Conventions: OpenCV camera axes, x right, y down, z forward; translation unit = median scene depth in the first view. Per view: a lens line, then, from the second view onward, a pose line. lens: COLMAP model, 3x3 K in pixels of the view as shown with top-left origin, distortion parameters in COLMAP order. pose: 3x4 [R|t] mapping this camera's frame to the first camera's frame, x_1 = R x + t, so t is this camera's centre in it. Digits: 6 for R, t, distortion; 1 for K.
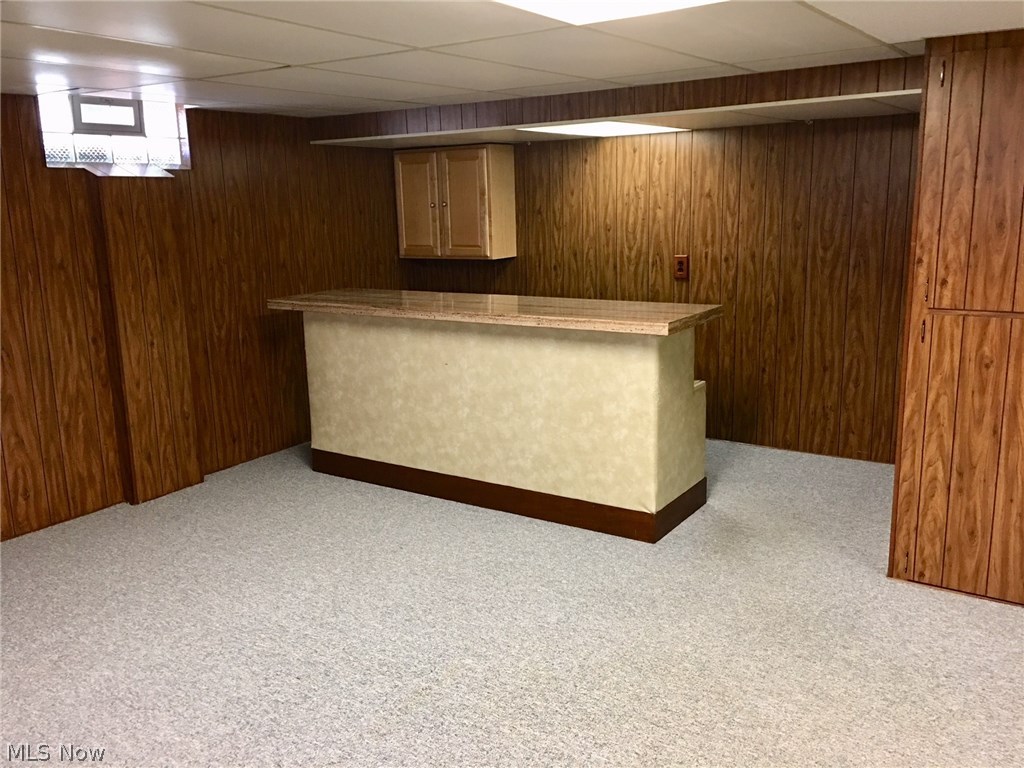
lens RADIAL K [[845.7, 0, 512.0], [0, 845.7, 384.0], [0, 0, 1]] dist [-0.006233, -0.006283]
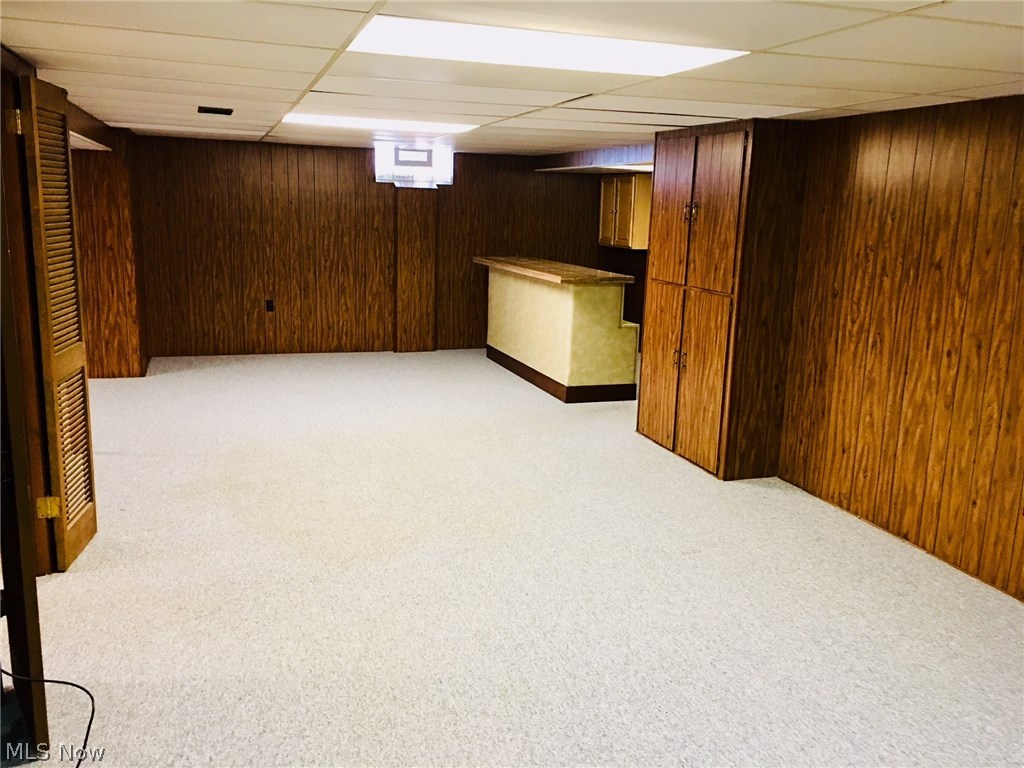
lens RADIAL K [[877.6, 0, 512.0], [0, 877.6, 384.0], [0, 0, 1]] dist [0.089153, 0.000218]
pose [[0.786222, 0.169412, -0.594268, 1.016753], [-0.175340, 0.983320, 0.048346, 0.067650], [0.592547, 0.066188, 0.802812, -0.494620]]
